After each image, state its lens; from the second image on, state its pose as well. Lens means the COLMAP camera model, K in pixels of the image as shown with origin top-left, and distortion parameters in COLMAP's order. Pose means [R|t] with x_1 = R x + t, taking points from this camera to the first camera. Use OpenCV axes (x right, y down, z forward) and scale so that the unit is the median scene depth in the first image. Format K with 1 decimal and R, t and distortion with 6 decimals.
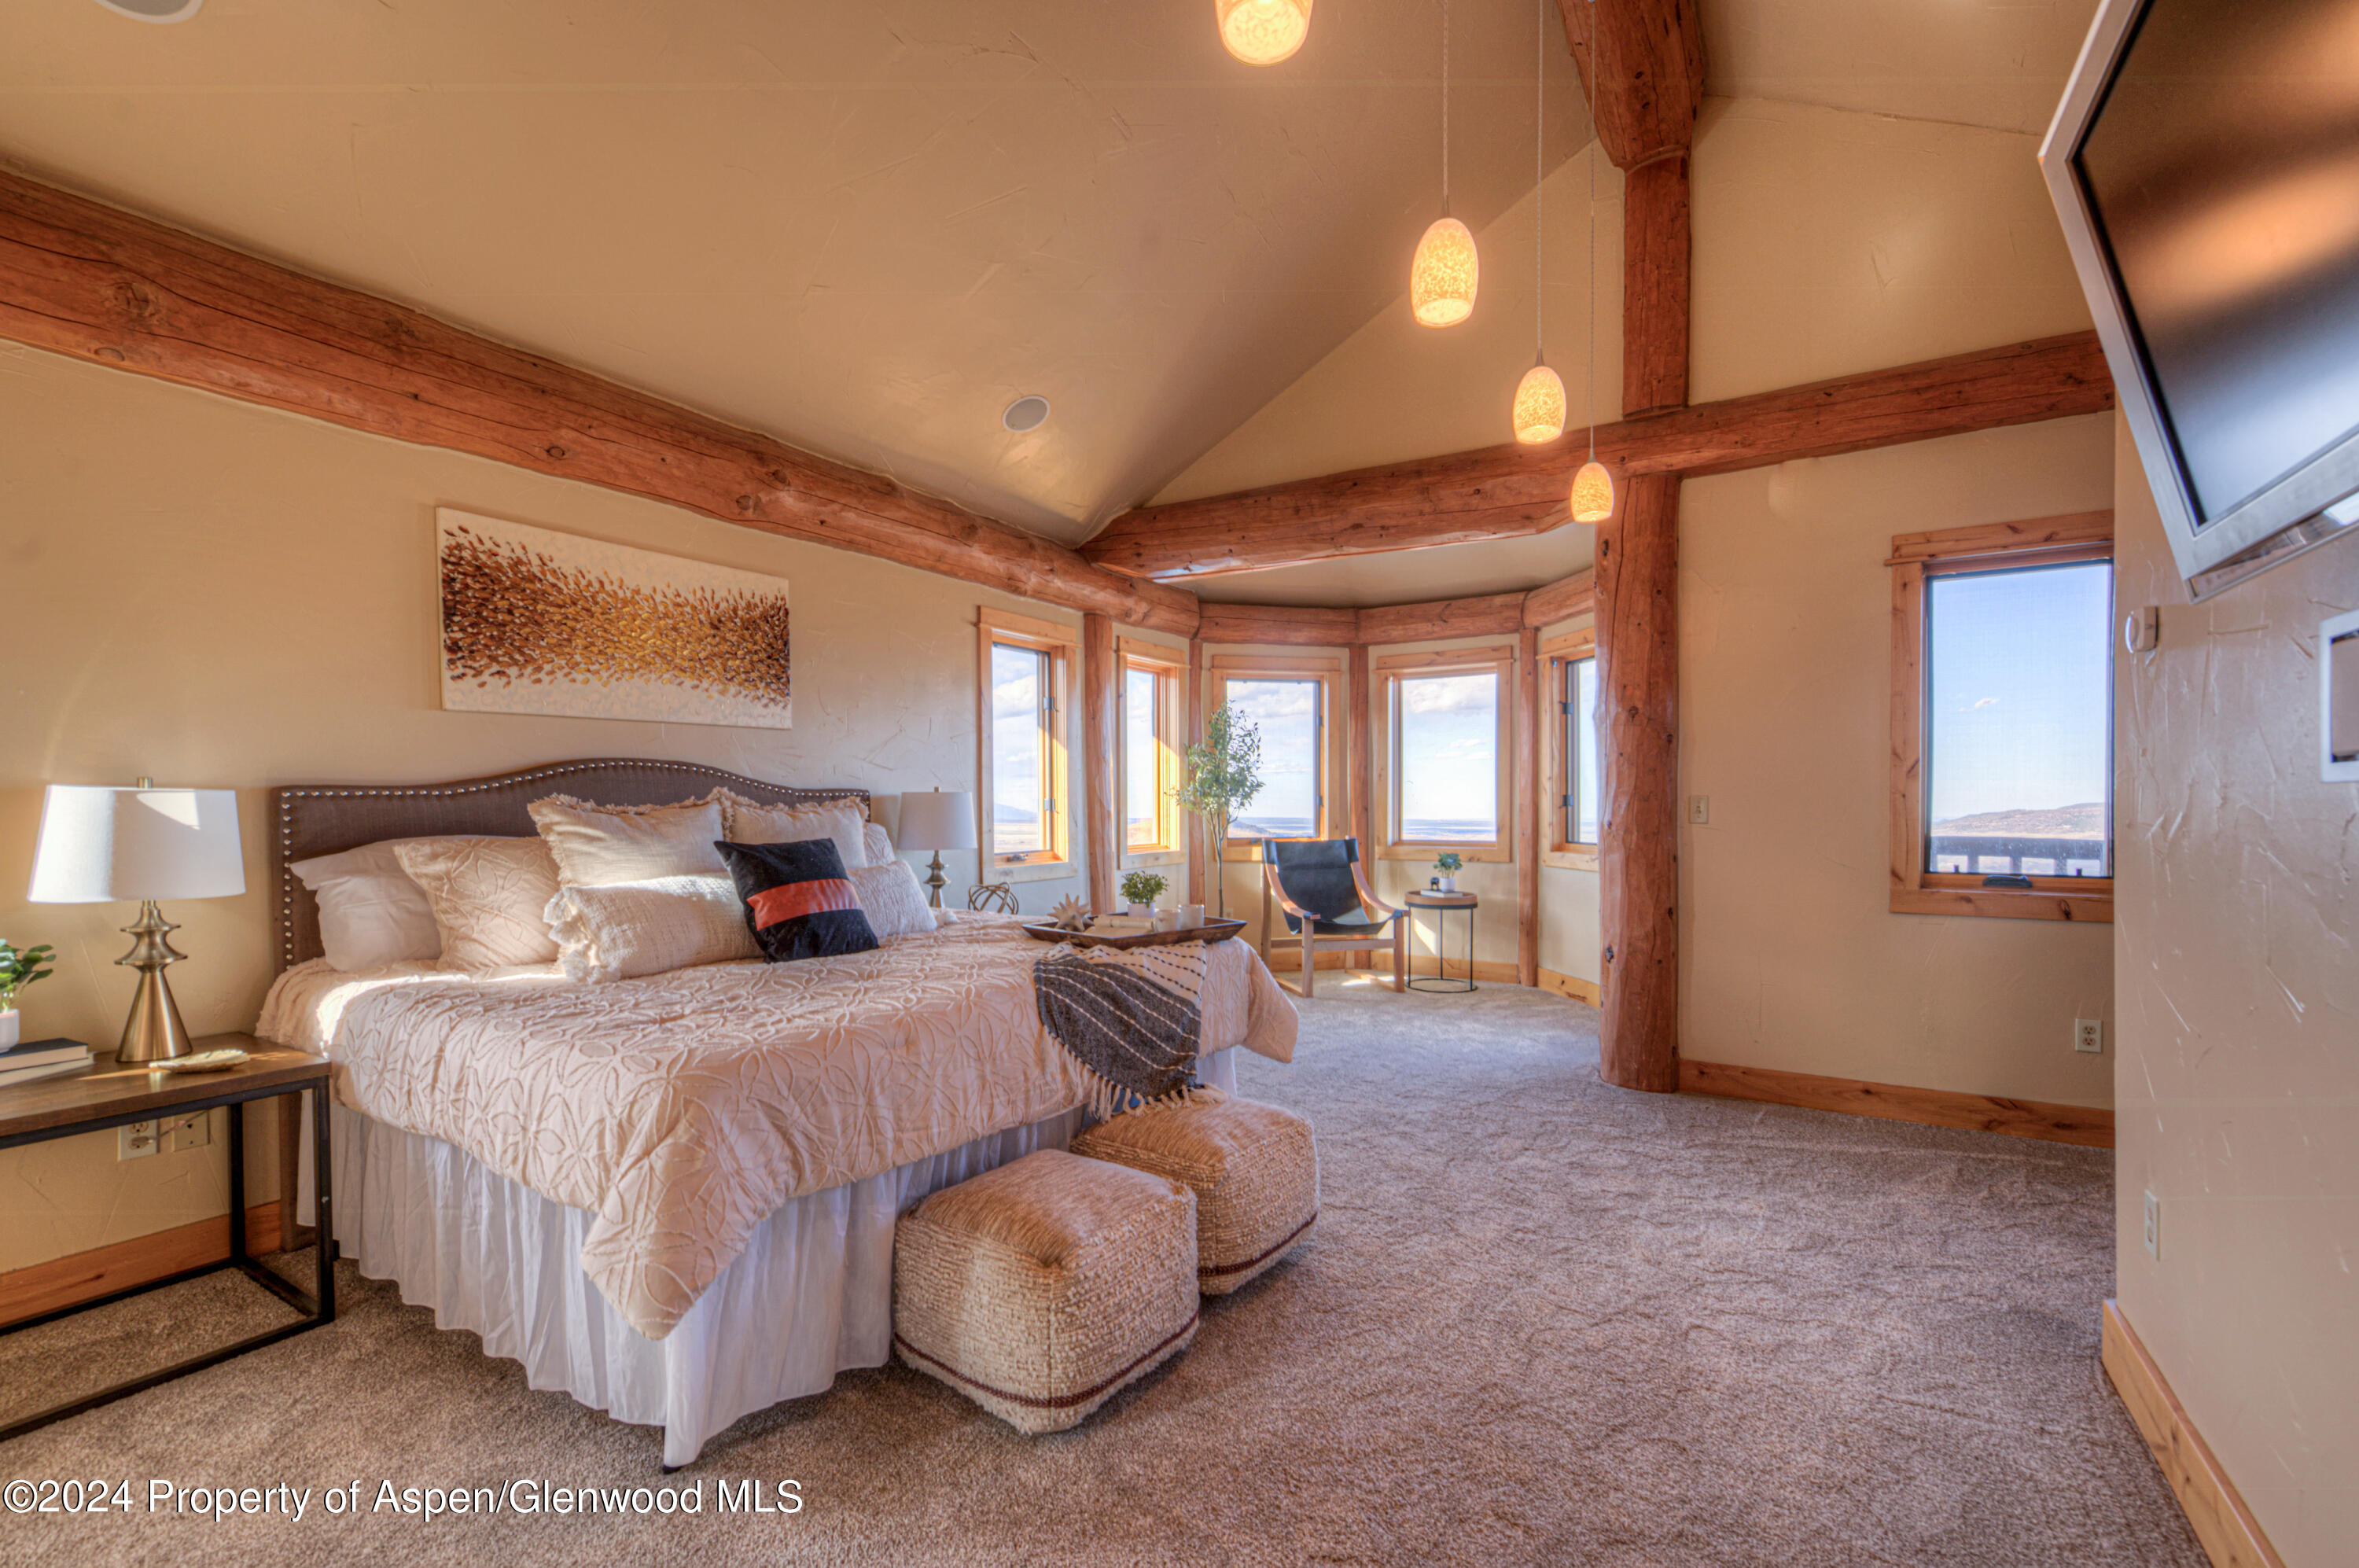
lens RADIAL K [[1001.3, 0, 1144.0], [0, 1001.3, 813.8], [0, 0, 1]] dist [0.003788, -0.002638]
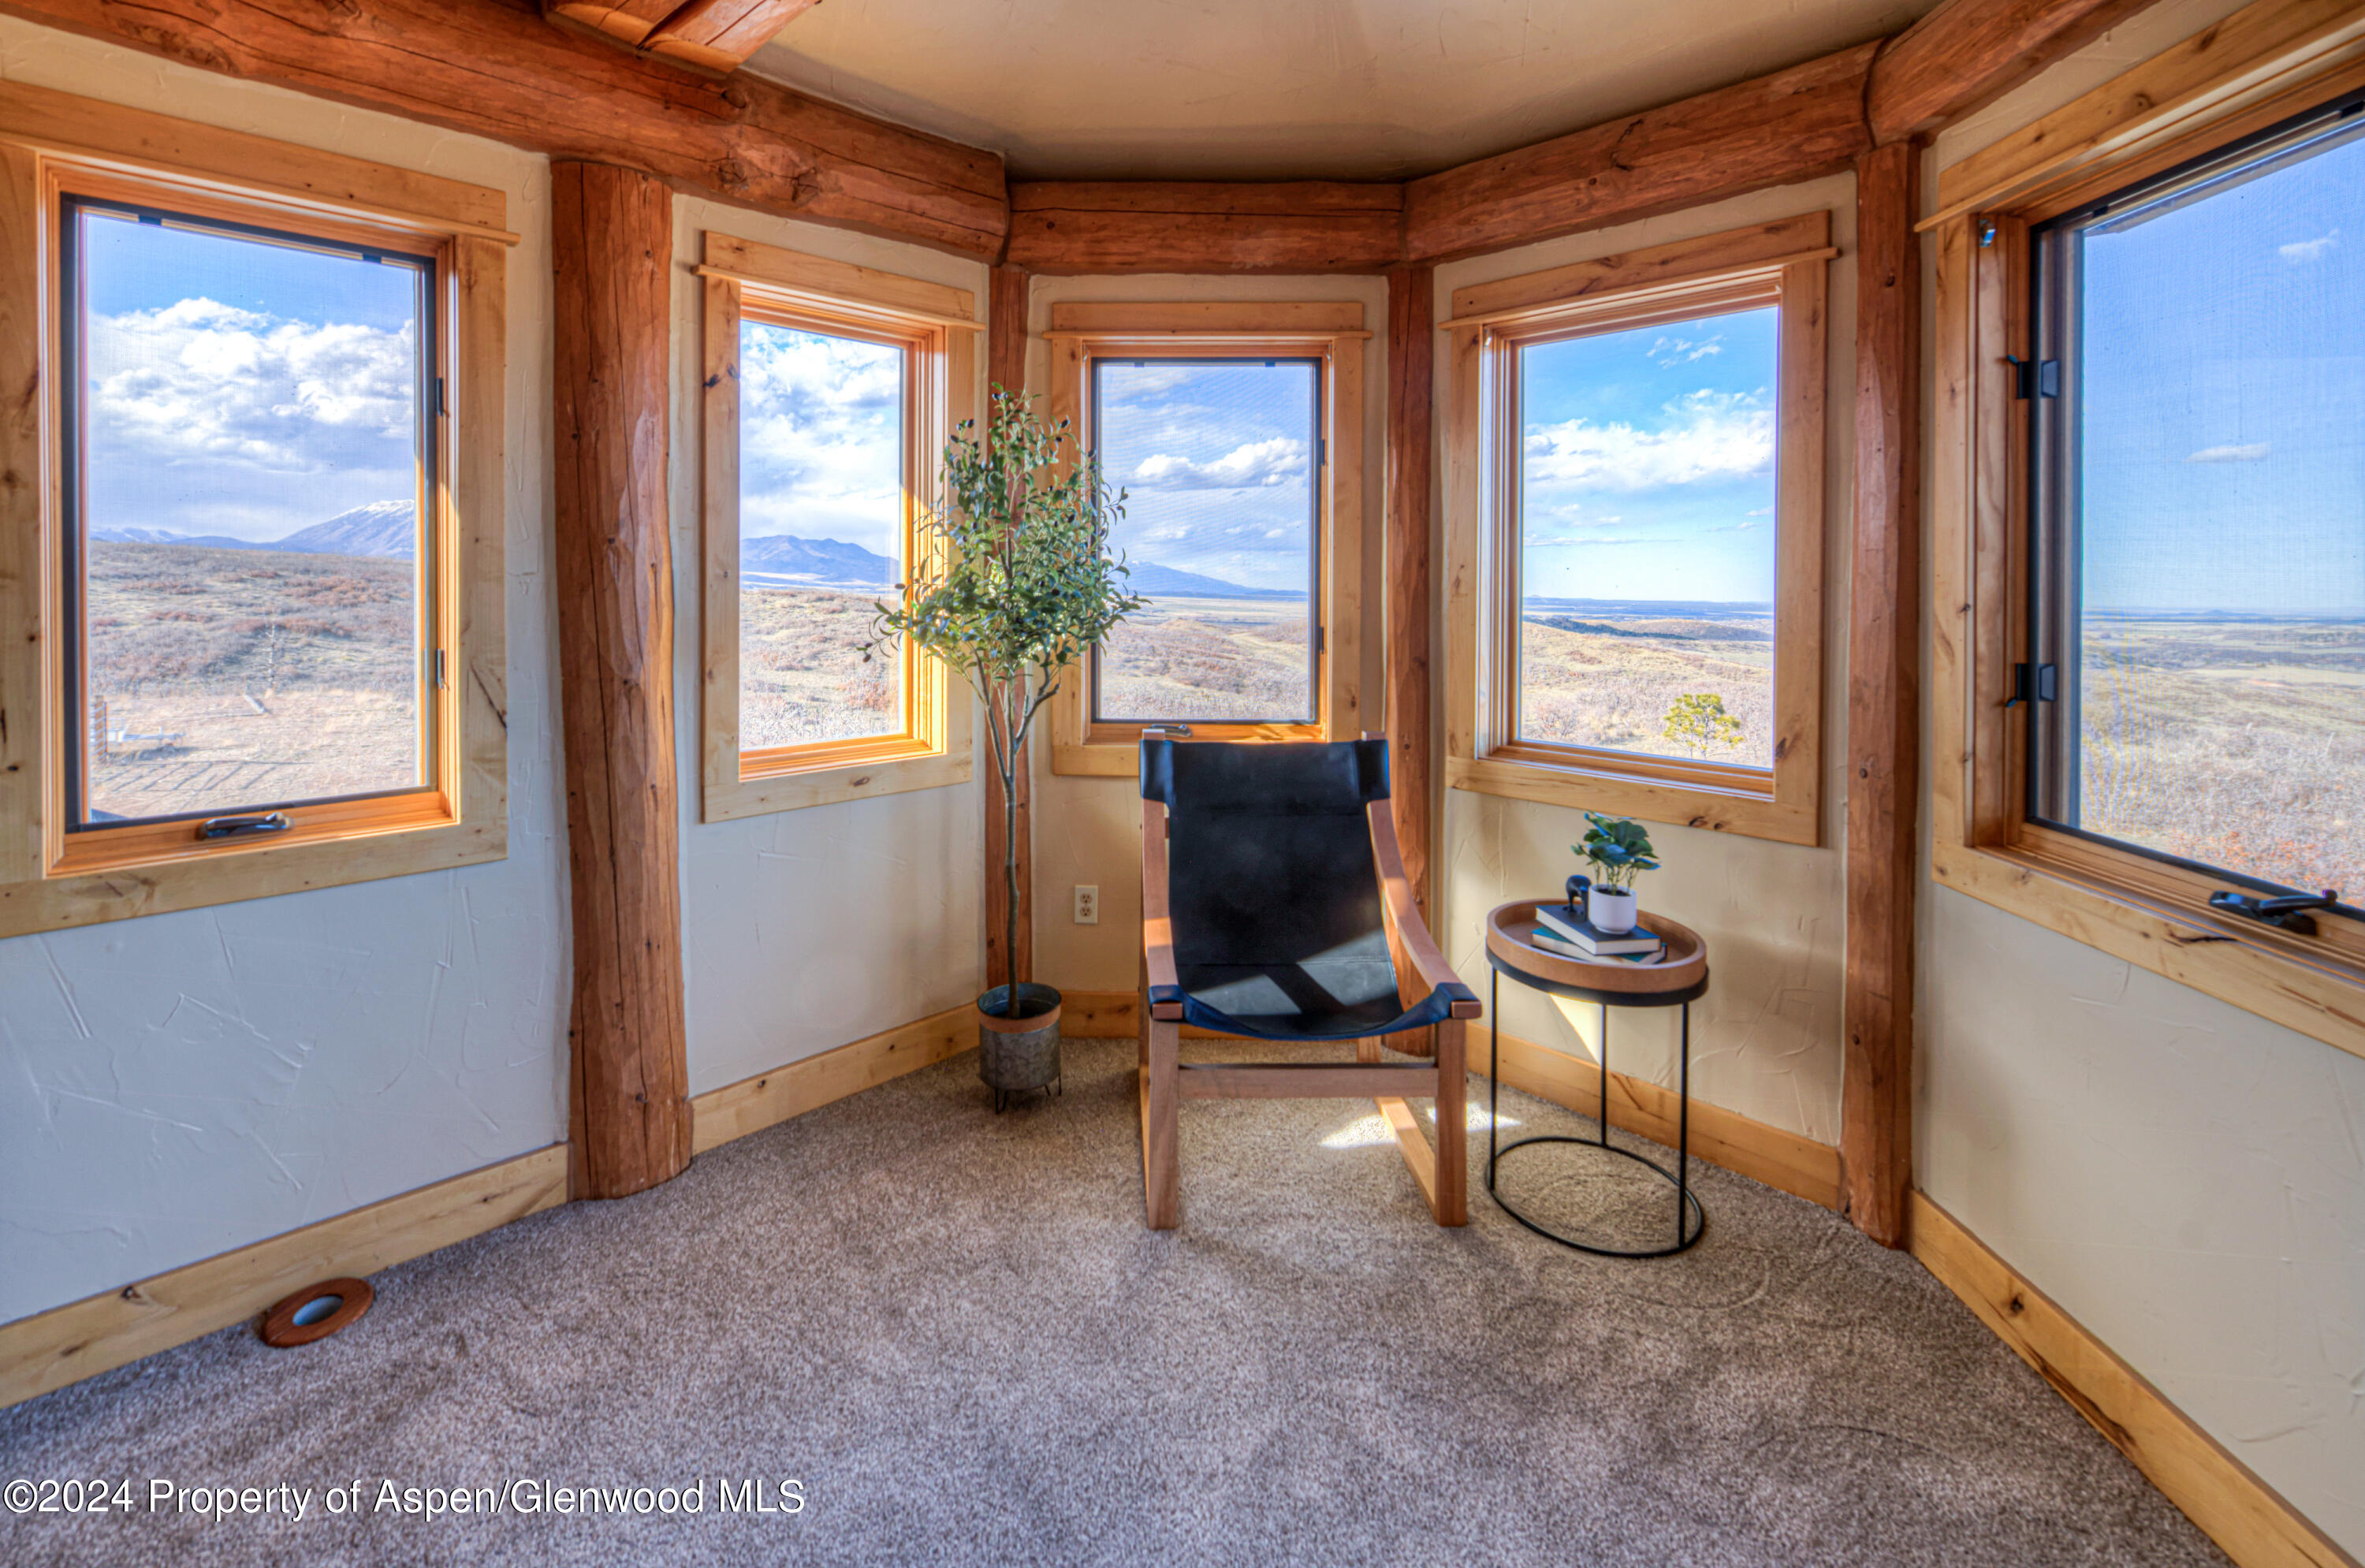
lens RADIAL K [[1003.8, 0, 1161.2], [0, 1003.8, 579.5], [0, 0, 1]] dist [0.003788, -0.002638]
pose [[0.969455, 0.011479, -0.245001, 0.417080], [-0.014376, 0.999846, -0.010041, -0.064587], [0.244848, 0.013257, 0.969471, 1.105546]]
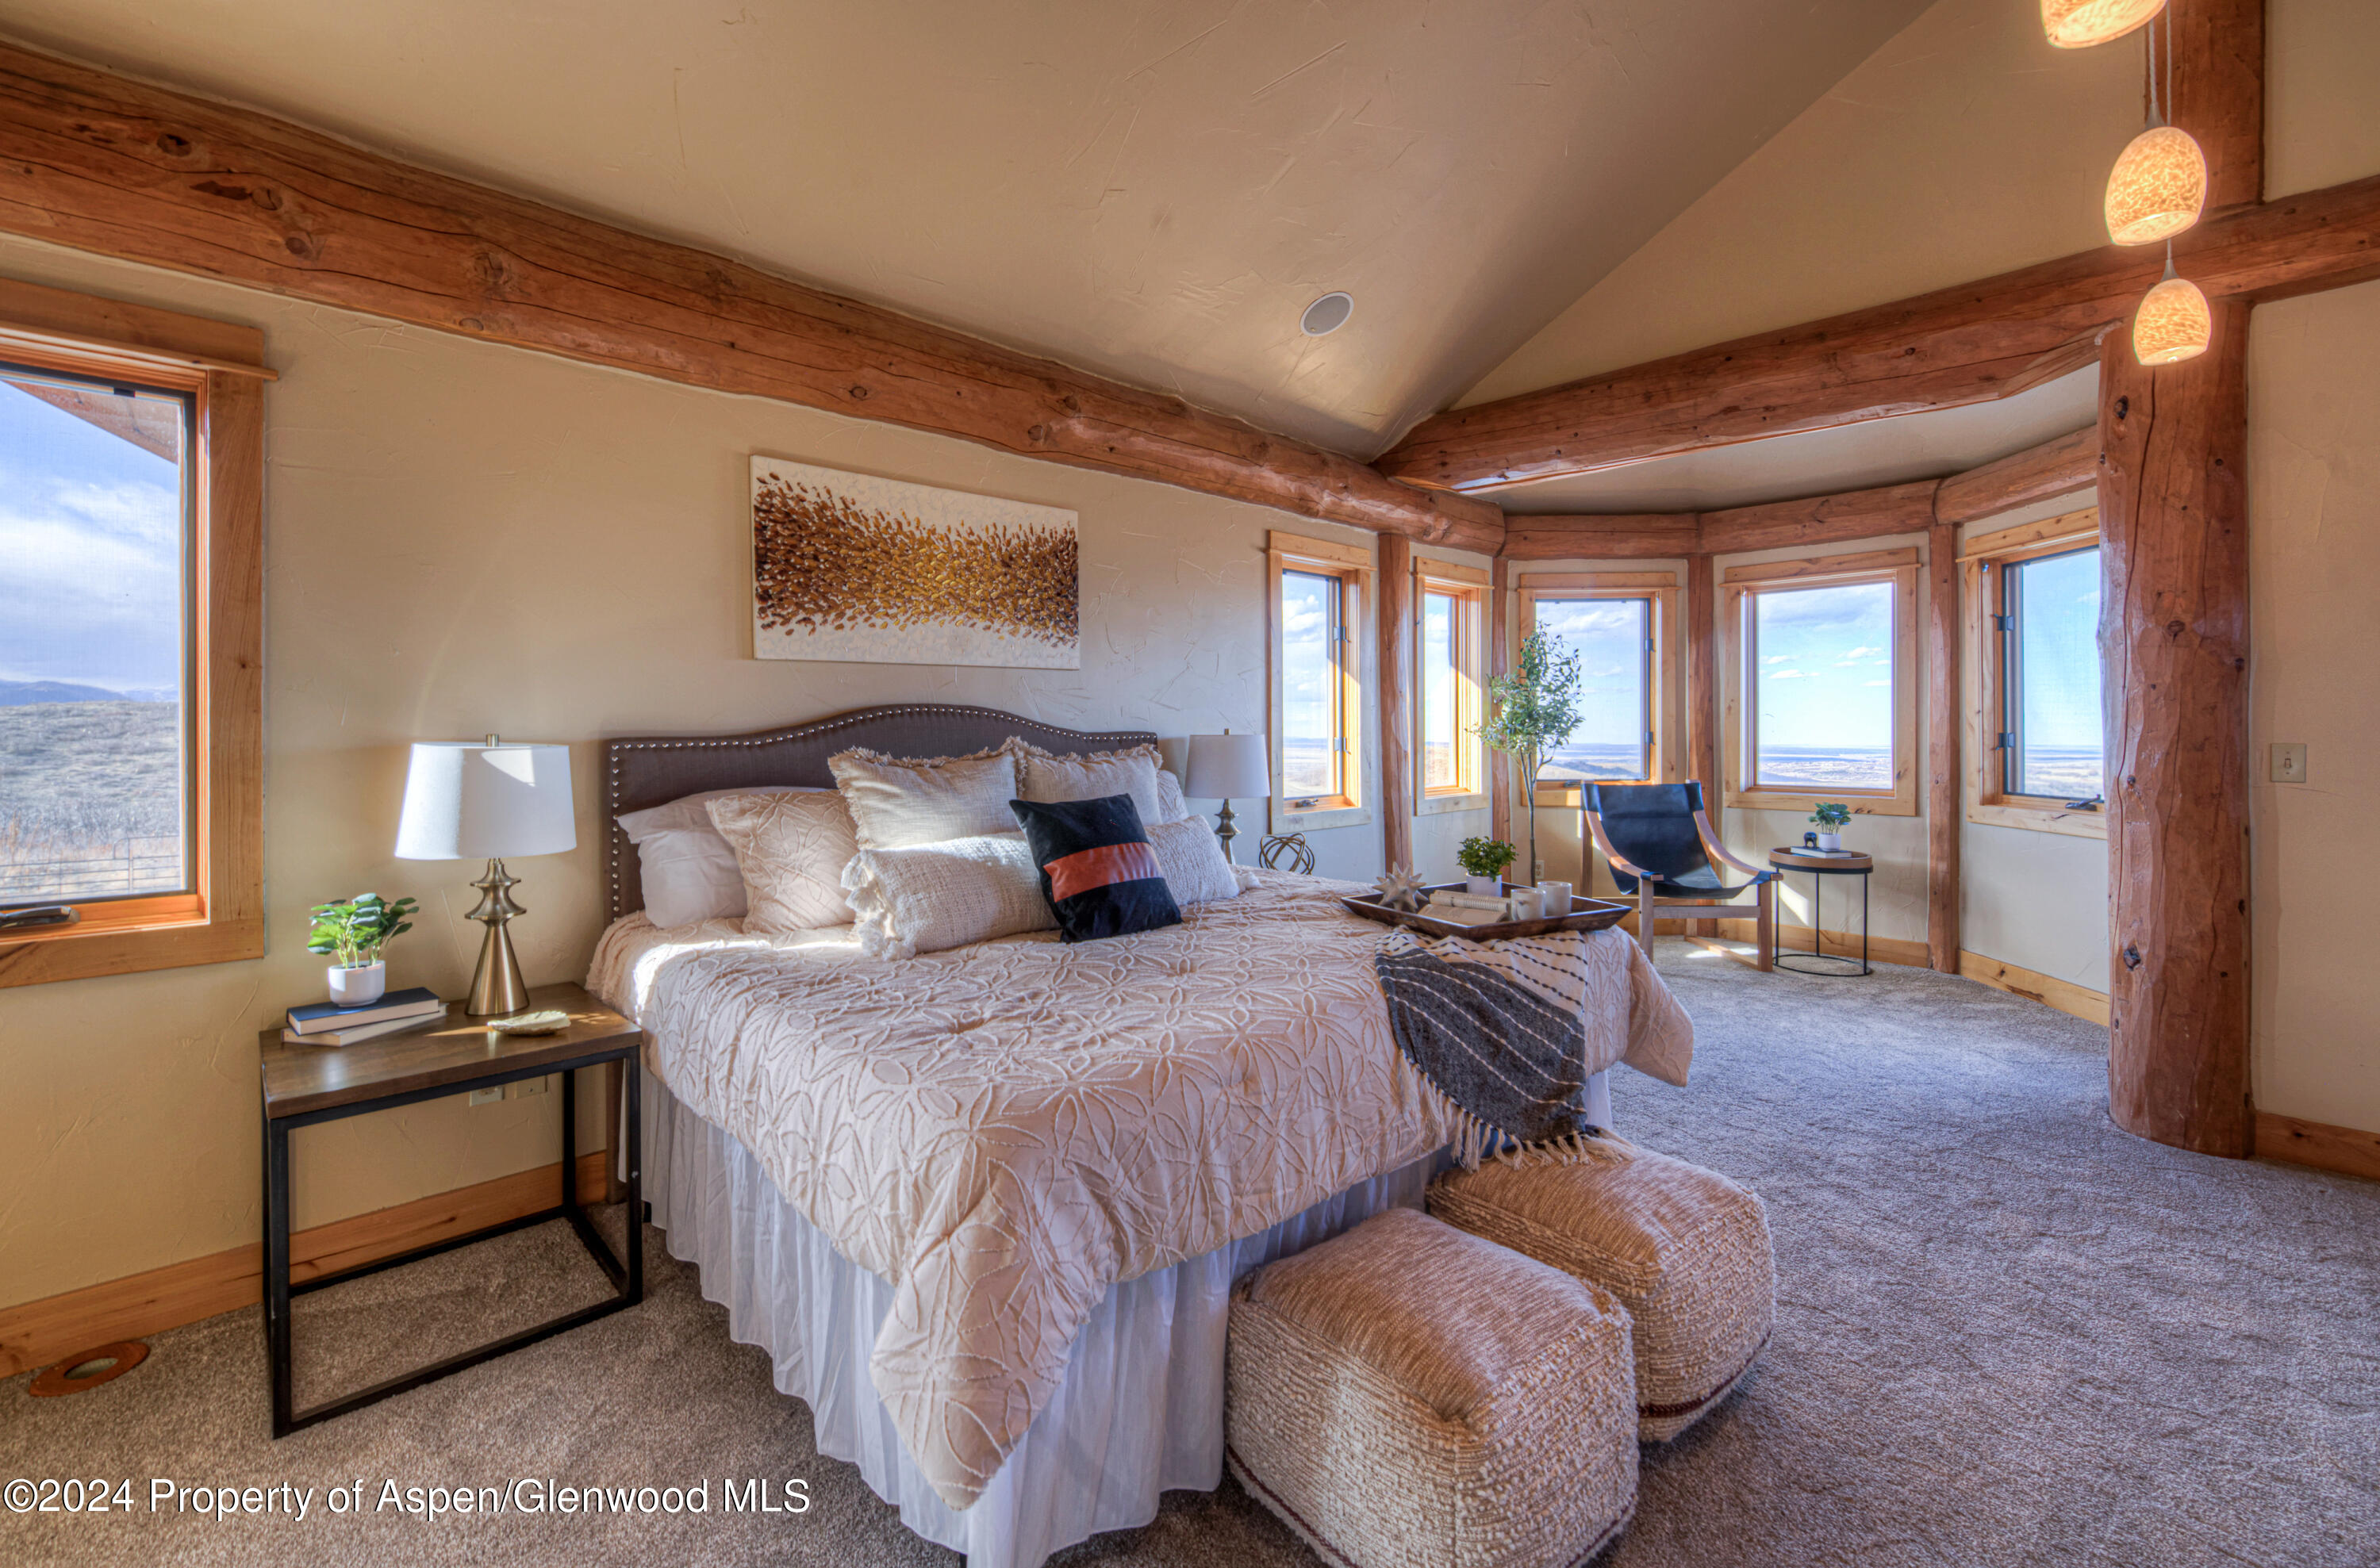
lens RADIAL K [[1010.0, 0, 1128.4], [0, 1010.0, 725.9], [0, 0, 1]] dist [0.003788, -0.002638]
pose [[0.963496, 0.000766, -0.267721, -0.047739], [-0.005034, 0.999871, -0.015256, -0.015368], [0.267675, 0.016046, 0.963376, 0.087141]]
